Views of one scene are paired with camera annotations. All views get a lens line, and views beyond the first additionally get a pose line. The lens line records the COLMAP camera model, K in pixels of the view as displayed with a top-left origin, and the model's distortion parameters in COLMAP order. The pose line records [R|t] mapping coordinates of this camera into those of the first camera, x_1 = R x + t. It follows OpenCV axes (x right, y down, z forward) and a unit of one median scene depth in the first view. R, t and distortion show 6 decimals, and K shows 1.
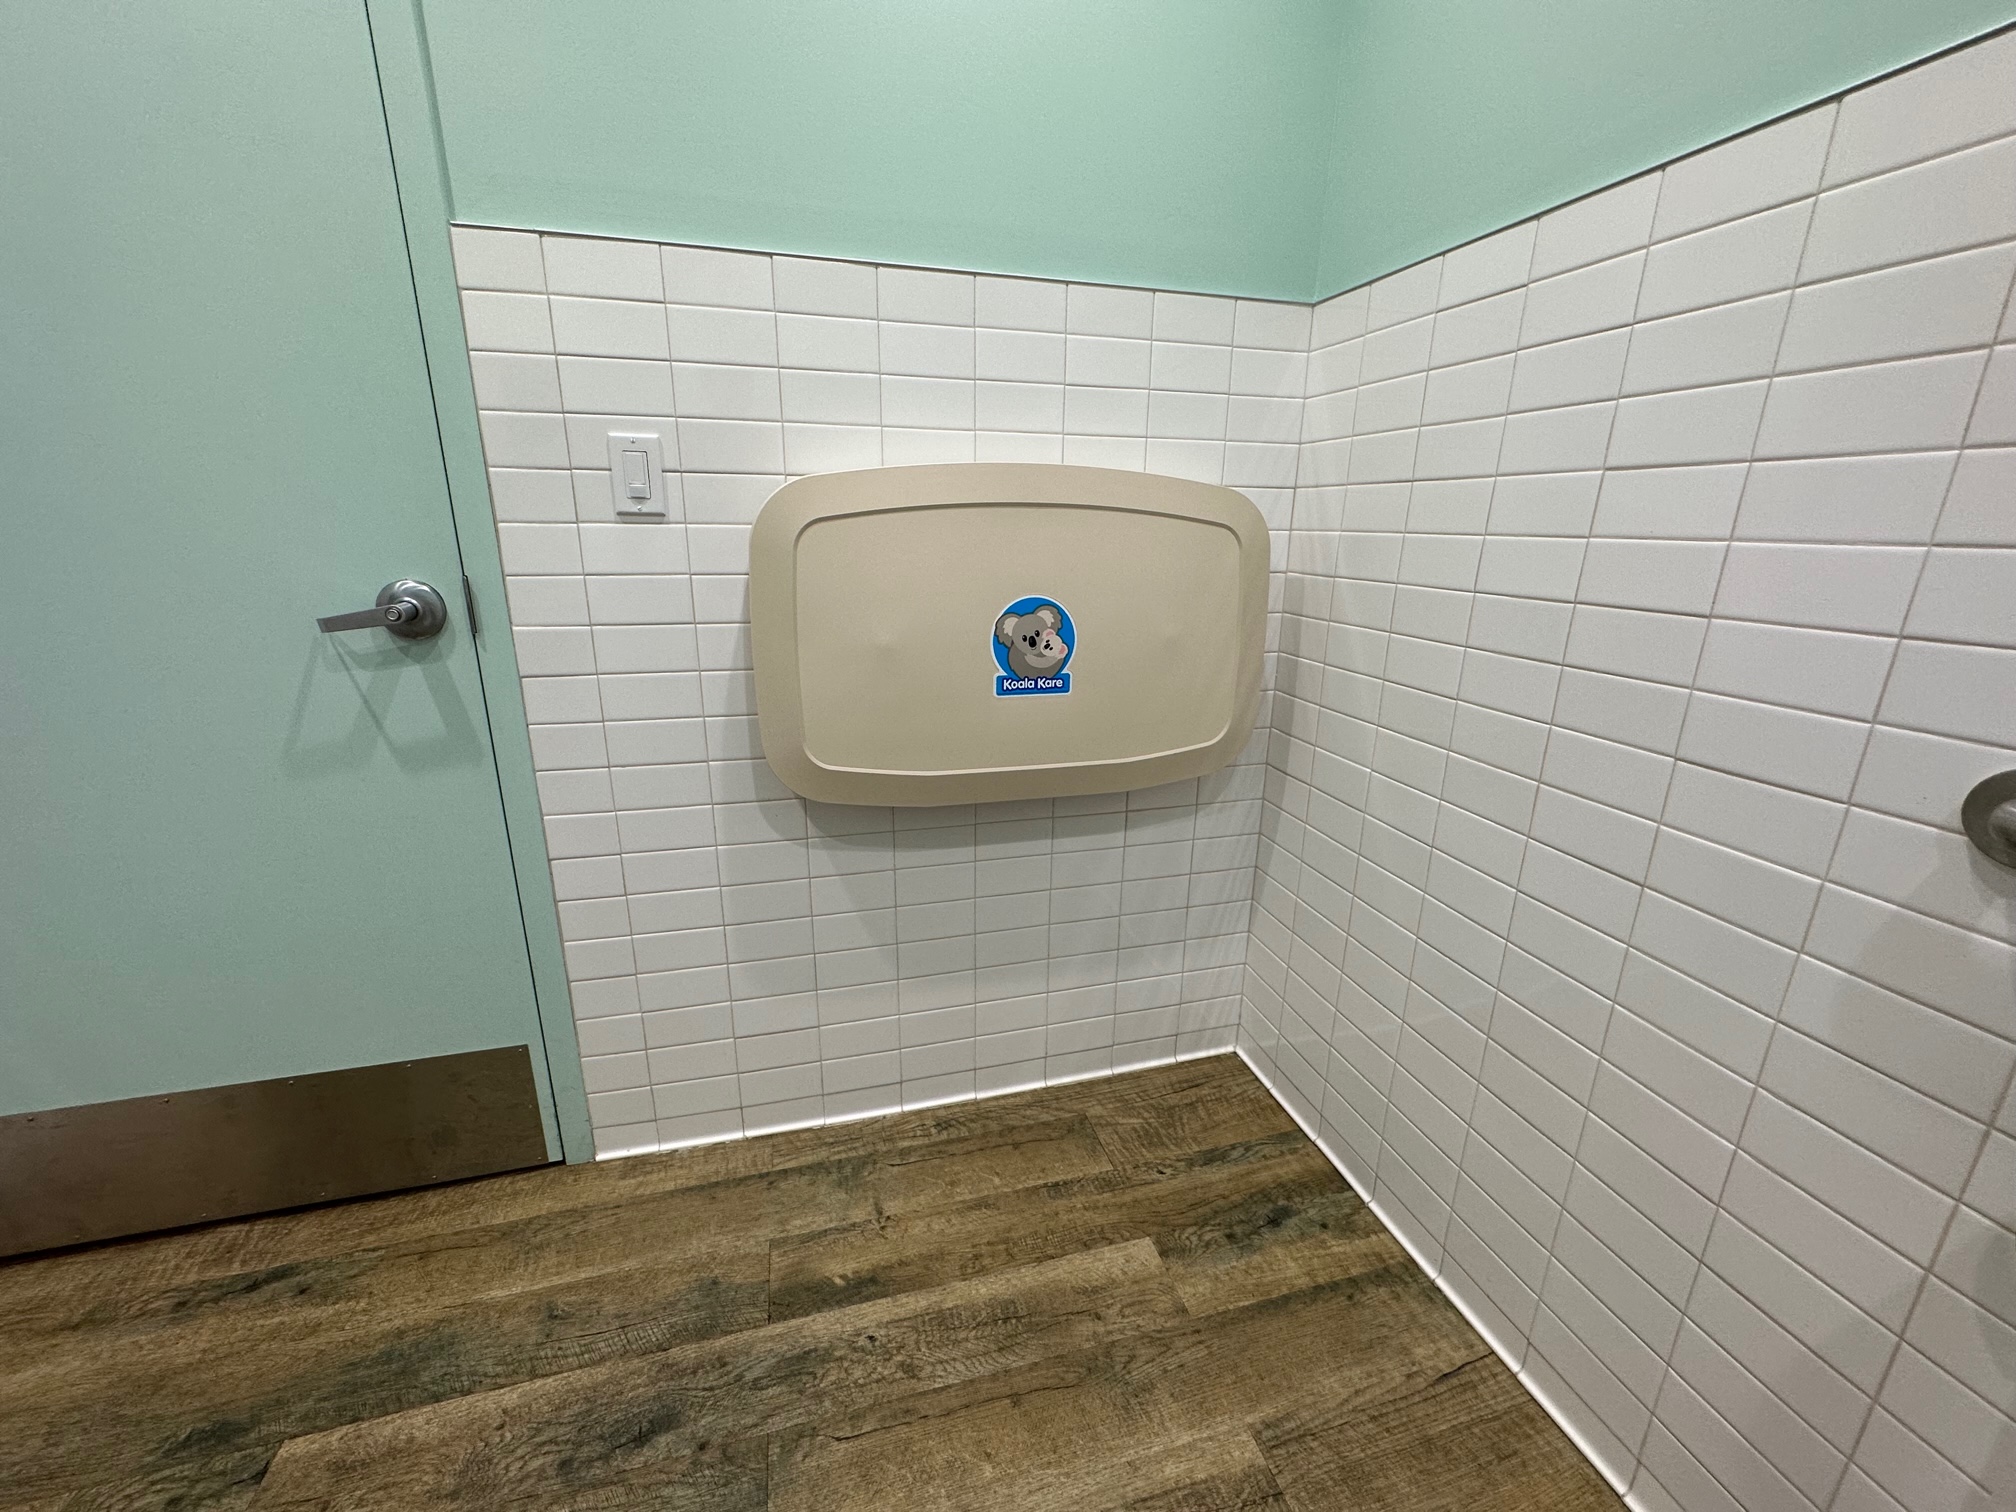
lens RADIAL K [[804.9, 0, 1007.7], [0, 804.9, 753.8], [0, 0, 1]] dist [-0.002012, -0.000153]
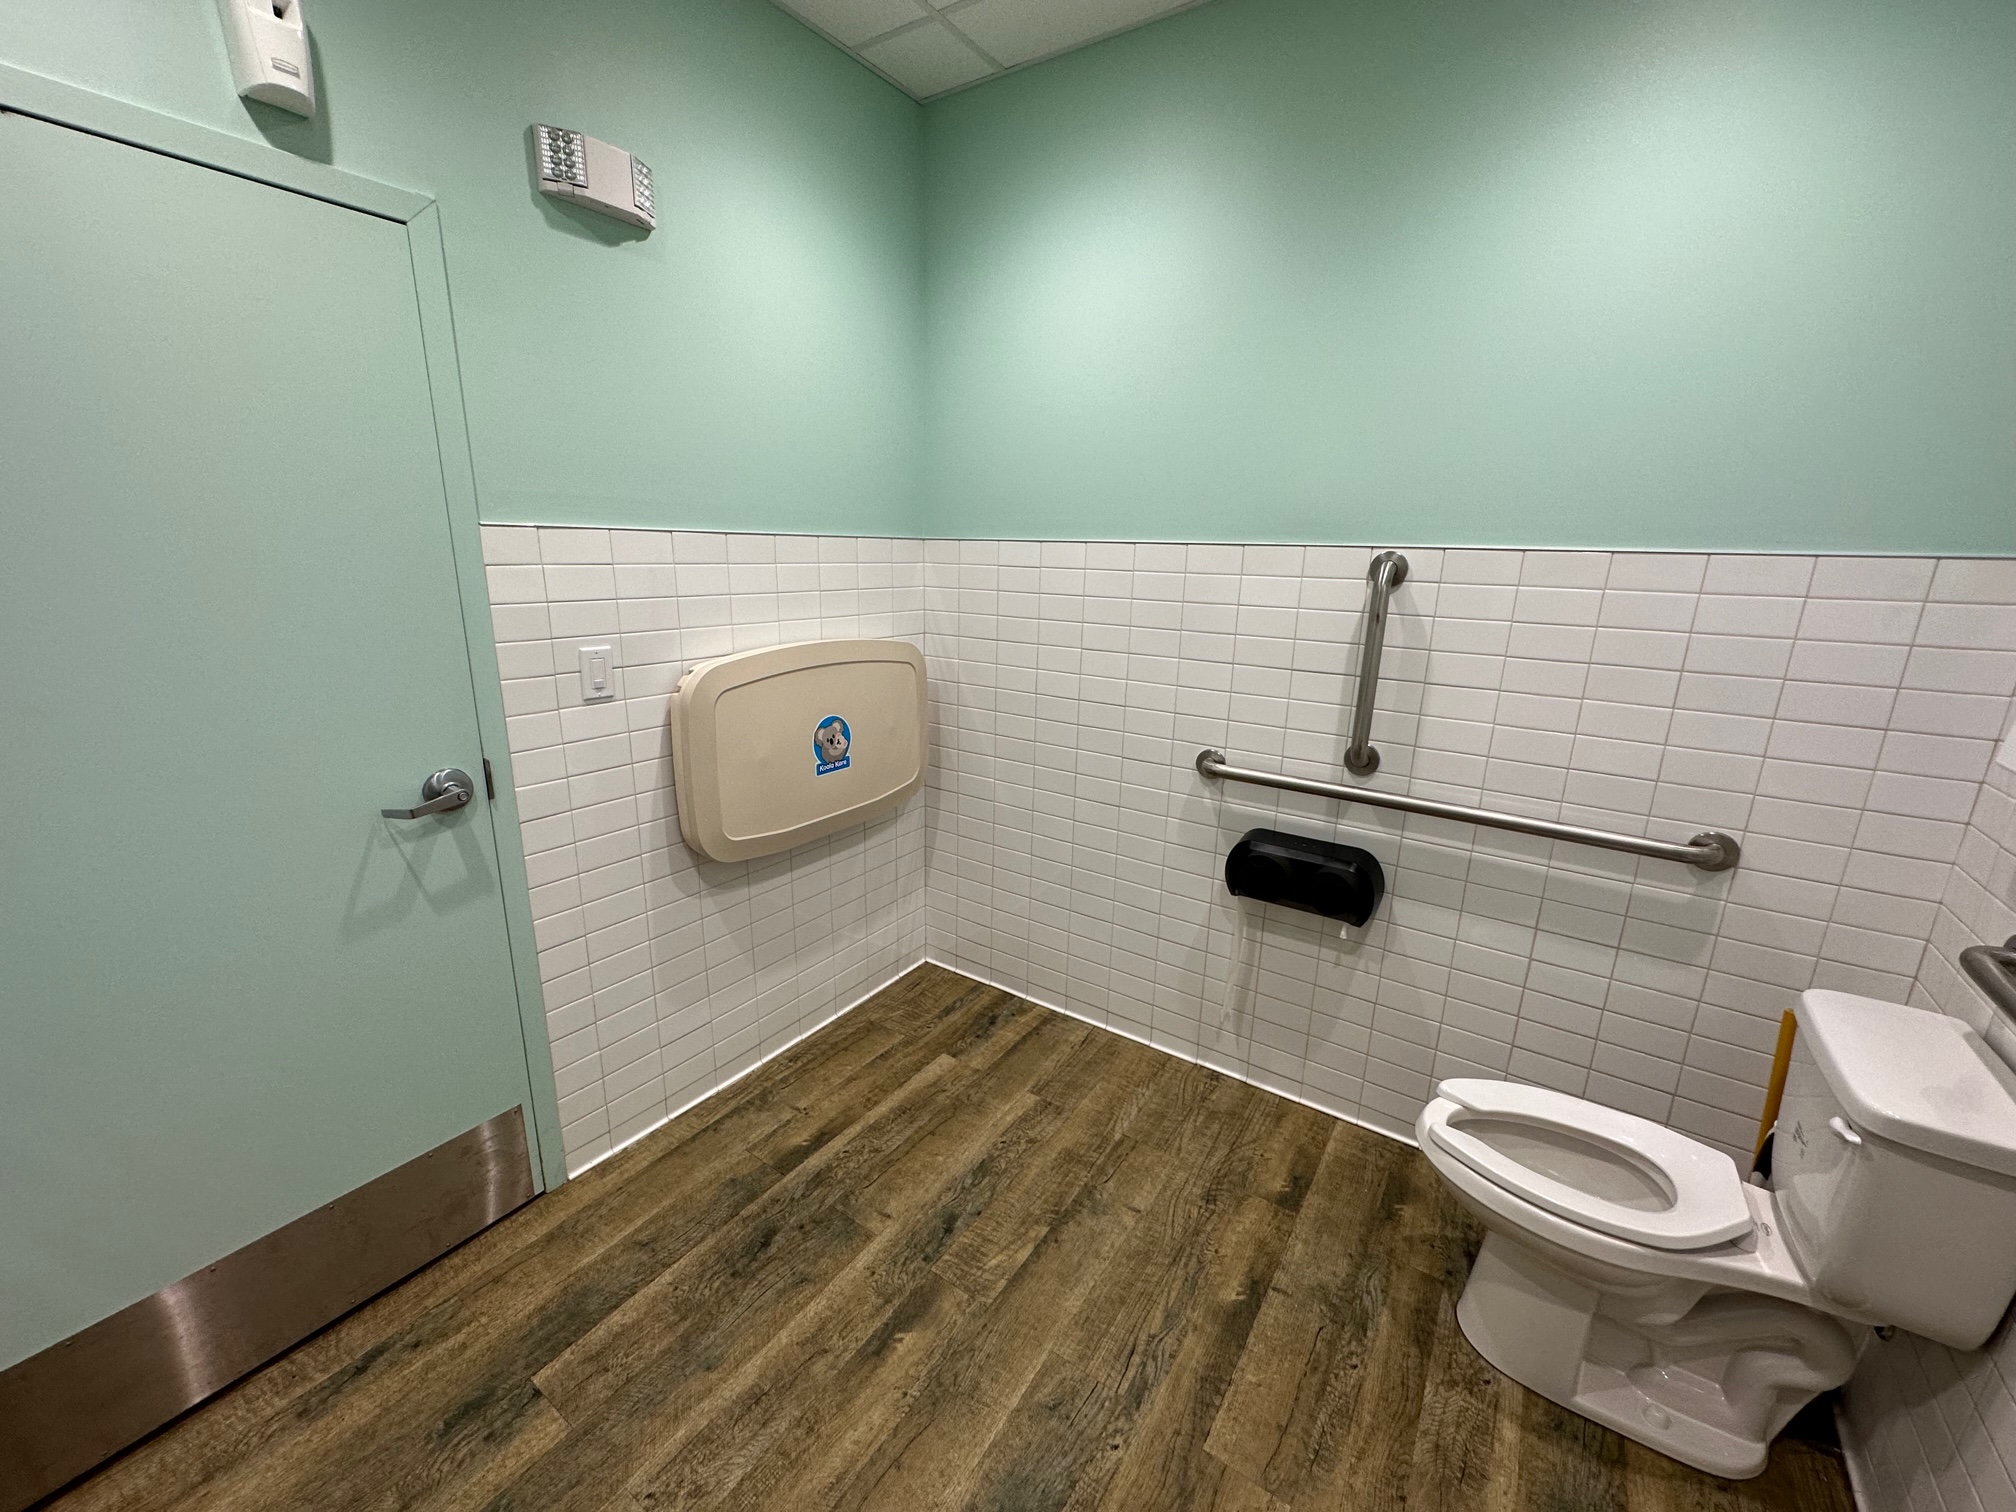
lens RADIAL K [[804.9, 0, 1007.7], [0, 804.9, 753.8], [0, 0, 1]] dist [-0.002012, -0.000153]
pose [[0.761691, -0.157127, 0.628600, -0.766540], [0.167151, 0.984964, 0.043663, -0.125542], [-0.626009, 0.071813, 0.776502, -0.566974]]
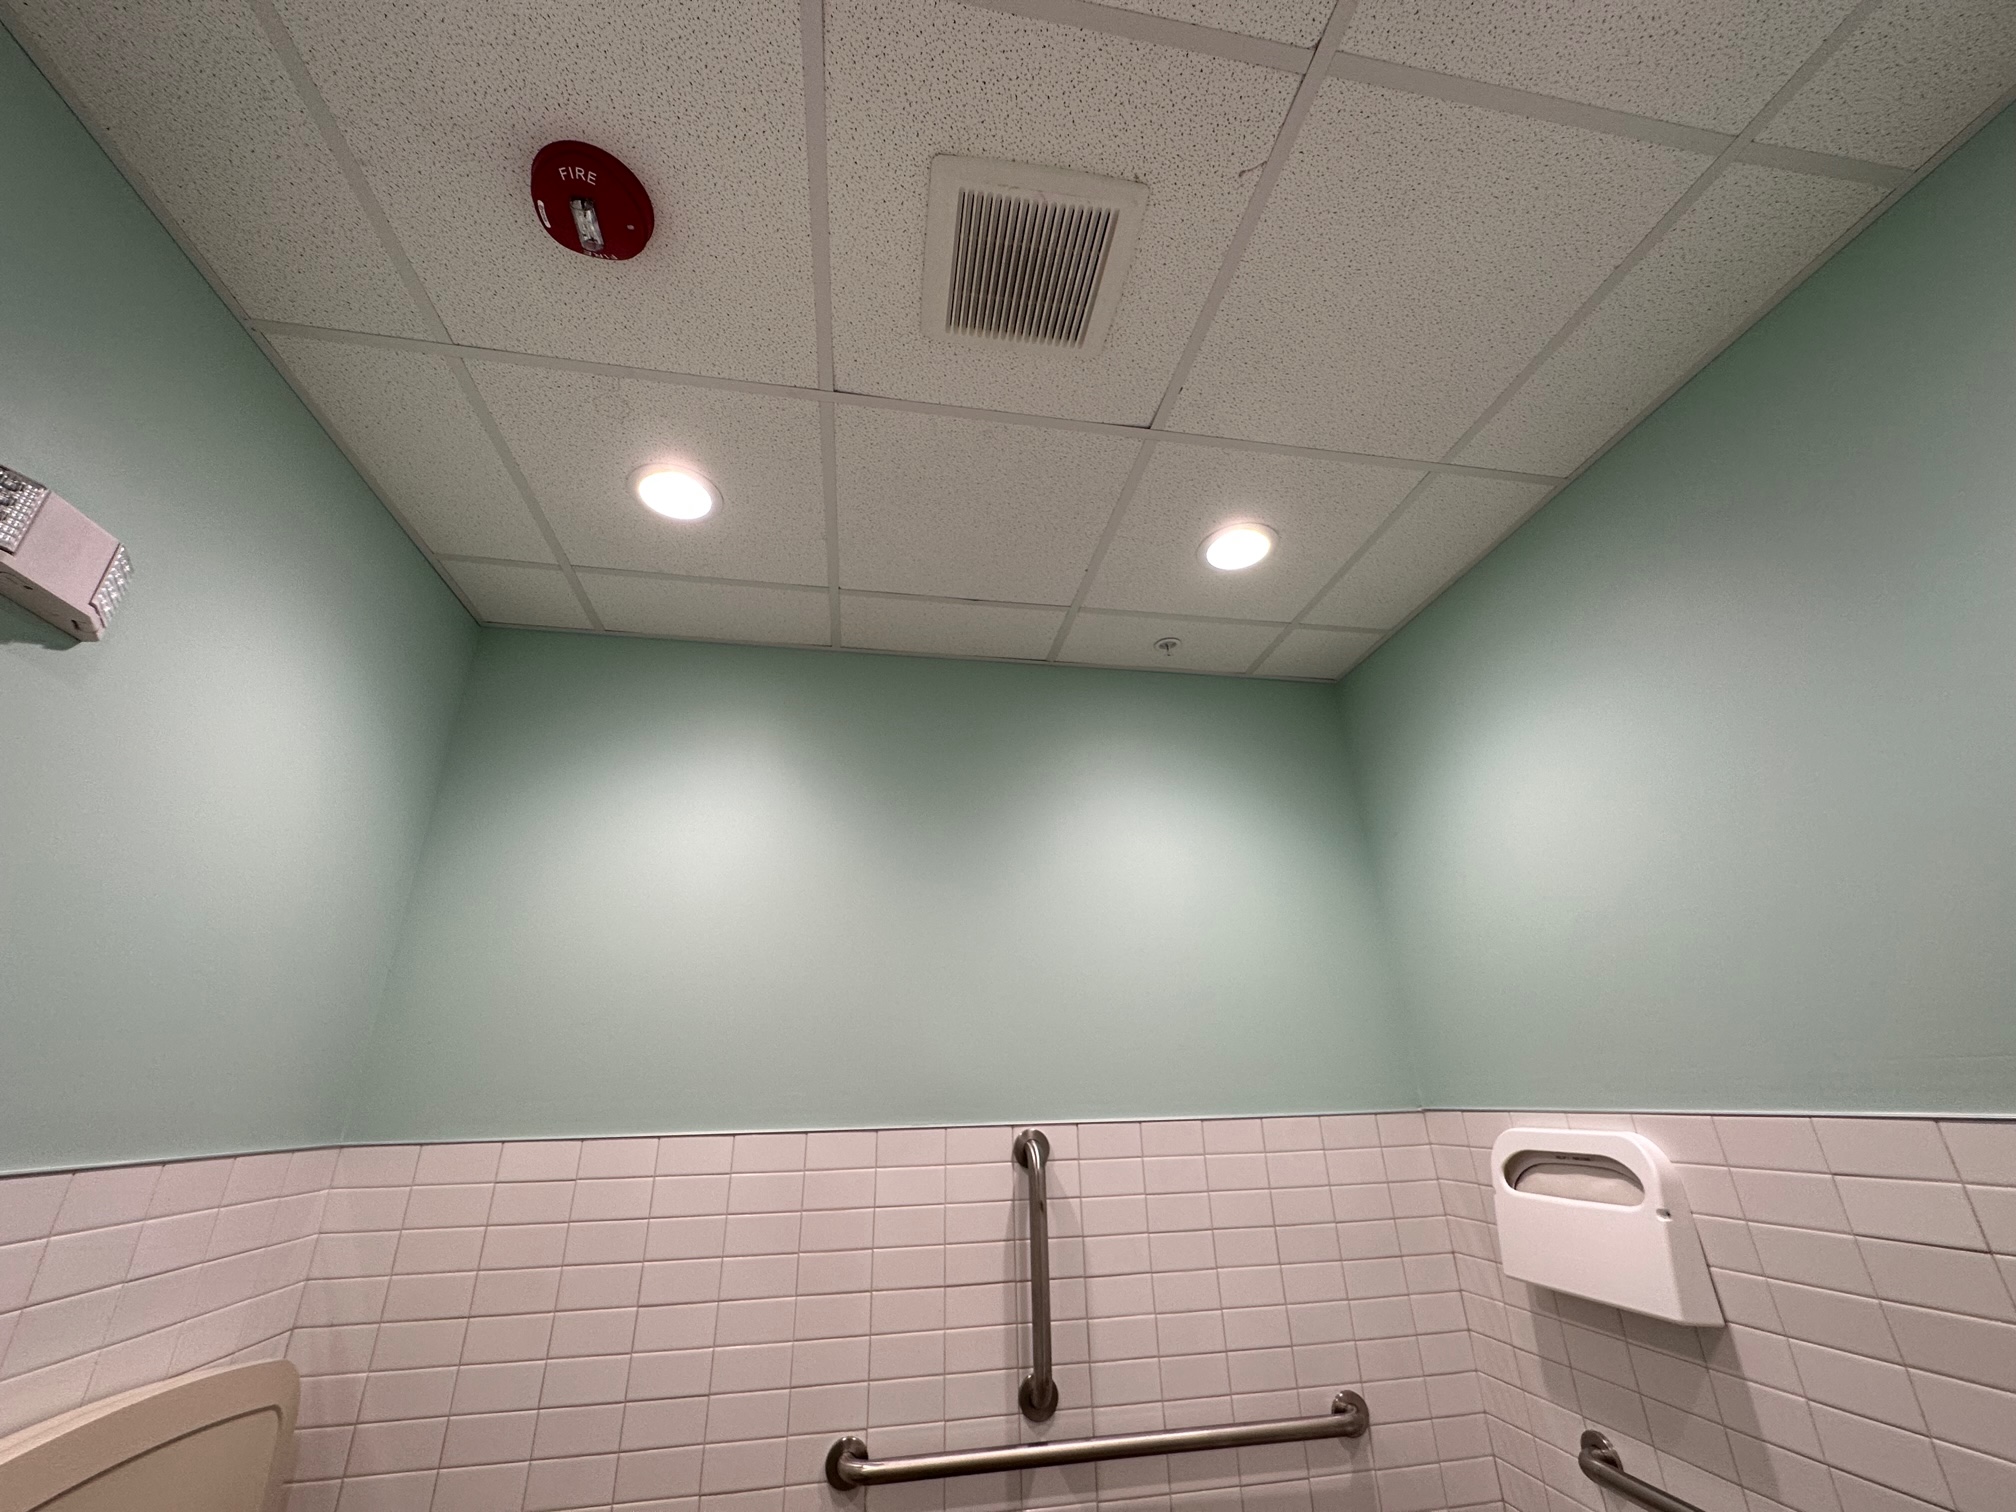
lens RADIAL K [[804.9, 0, 1007.7], [0, 804.9, 753.8], [0, 0, 1]] dist [-0.002012, -0.000153]
pose [[0.087454, 0.377680, 0.921797, -0.849821], [0.298825, 0.872782, -0.385947, -0.342649], [-0.950292, 0.309208, -0.036532, -0.031569]]
